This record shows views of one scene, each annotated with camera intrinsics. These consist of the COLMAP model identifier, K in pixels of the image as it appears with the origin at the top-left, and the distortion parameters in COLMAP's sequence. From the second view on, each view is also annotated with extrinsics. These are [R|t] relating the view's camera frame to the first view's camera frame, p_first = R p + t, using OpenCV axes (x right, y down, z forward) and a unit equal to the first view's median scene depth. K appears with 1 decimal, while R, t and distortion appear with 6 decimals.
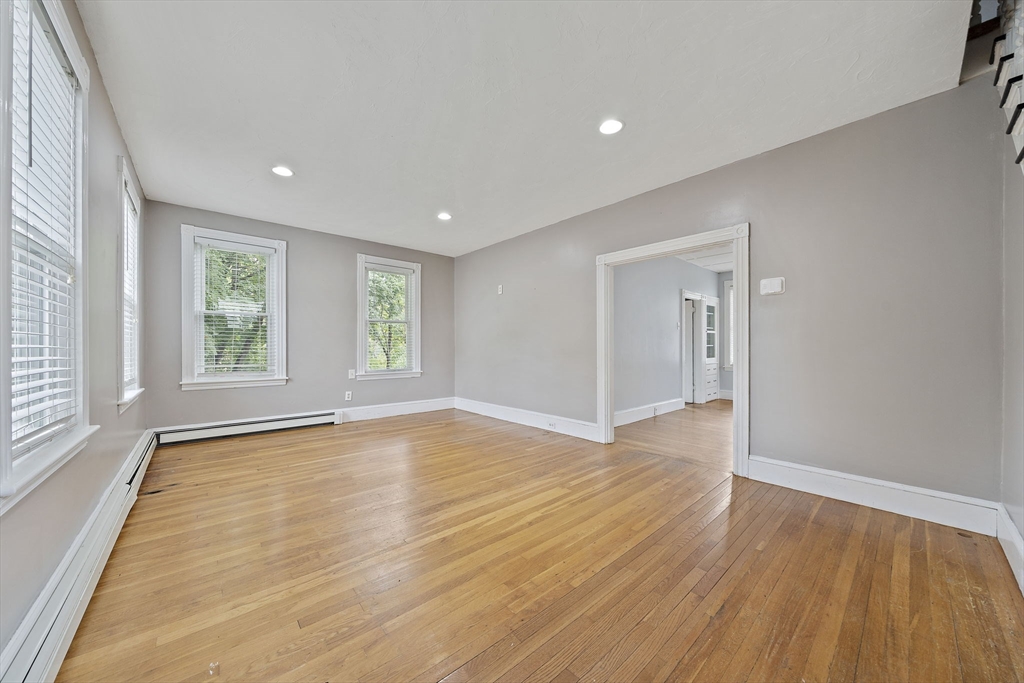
lens RADIAL K [[352.5, 0, 509.3], [0, 352.5, 348.2], [0, 0, 1]] dist [-0.004951, -0.000174]
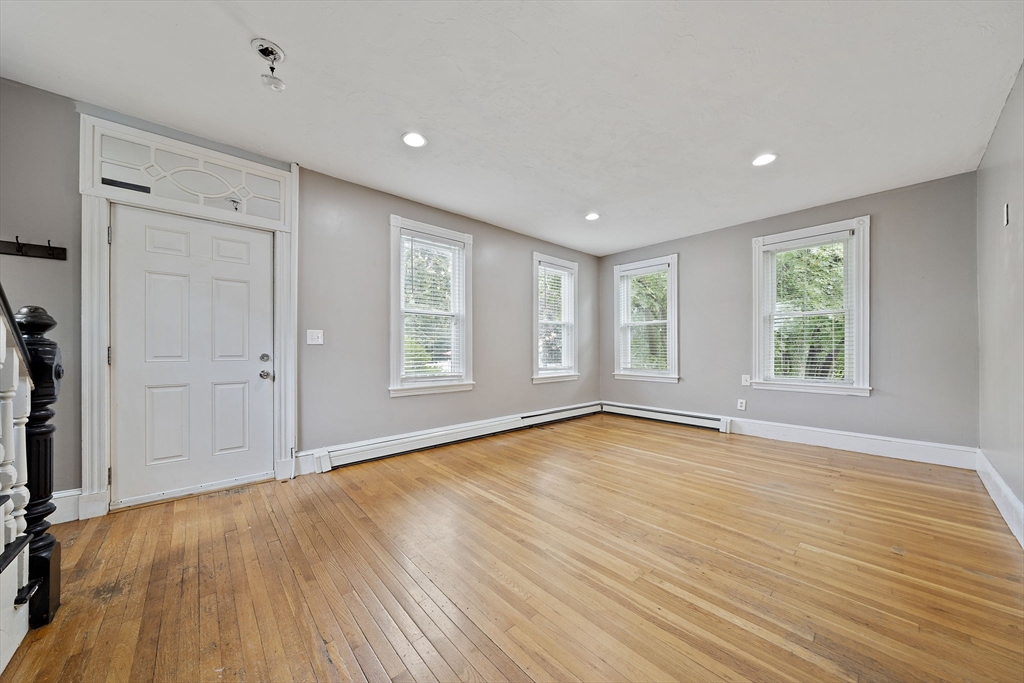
lens RADIAL K [[352.5, 0, 505.5], [0, 352.5, 347.5], [0, 0, 1]] dist [-0.004951, -0.000174]
pose [[0.002235, -0.007092, -0.999972, 0.647645], [-0.002122, 0.999973, -0.007097, 0.001082], [0.999995, 0.002138, 0.002220, 0.633855]]
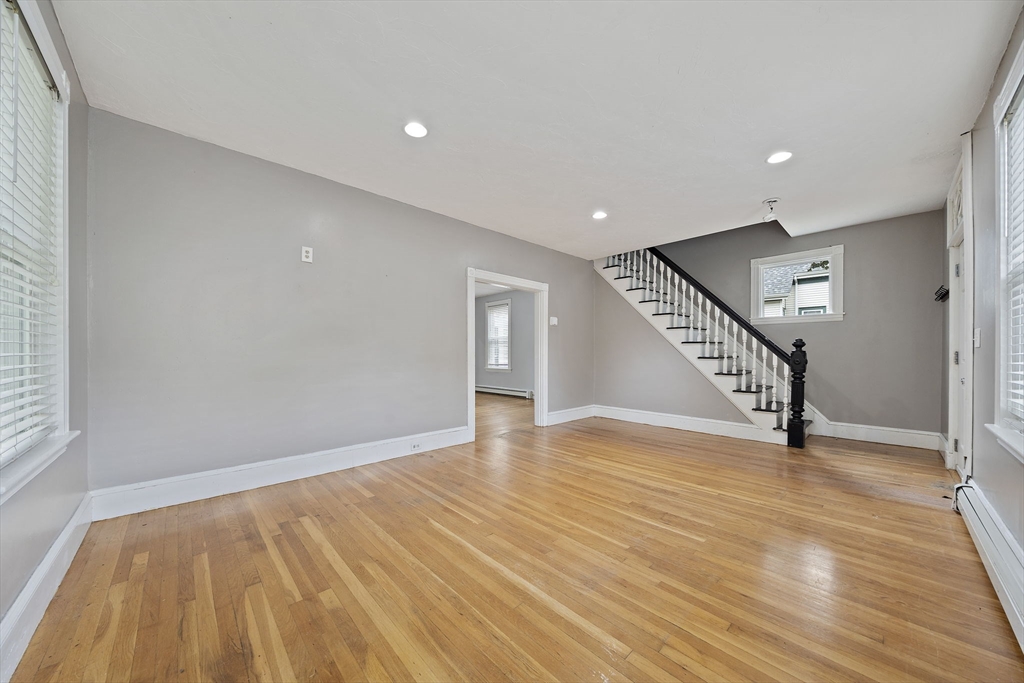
lens RADIAL K [[352.5, 0, 504.8], [0, 352.5, 352.9], [0, 0, 1]] dist [-0.004951, -0.000174]
pose [[-0.019308, -0.002822, 0.999810, -0.988487], [0.003561, 0.999989, 0.002892, -0.006913], [-0.999807, 0.003616, -0.019298, 1.111007]]
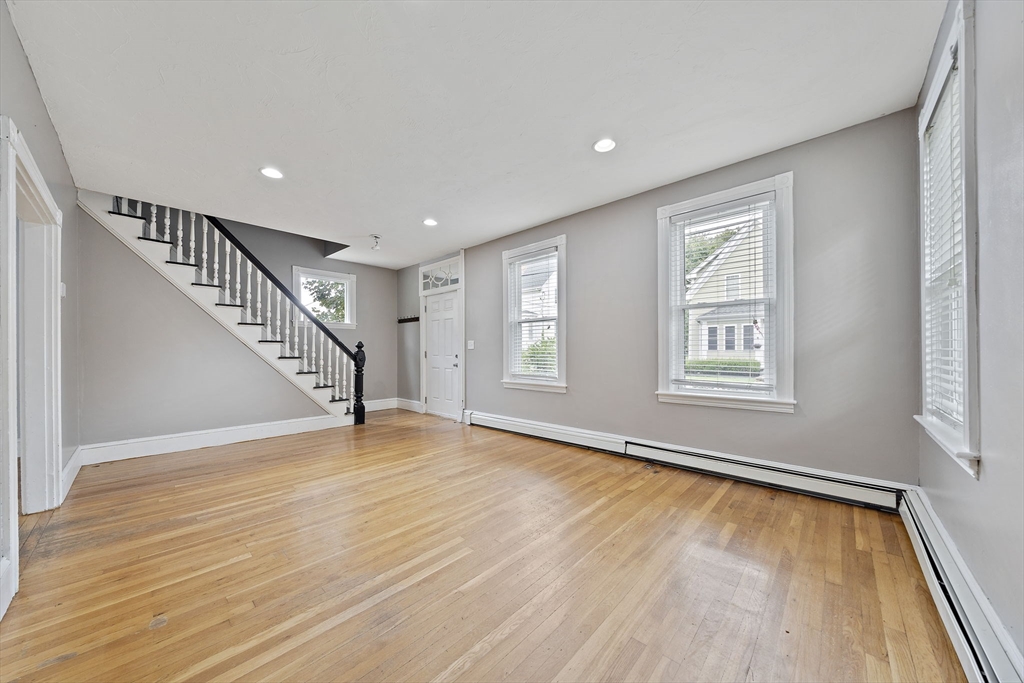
lens RADIAL K [[352.5, 0, 503.7], [0, 352.5, 352.0], [0, 0, 1]] dist [-0.004951, -0.000174]
pose [[-0.996514, 0.003495, -0.083351, -0.309536], [0.003186, 0.999988, 0.003834, -0.005203], [0.083363, 0.003555, -0.996513, 1.736700]]
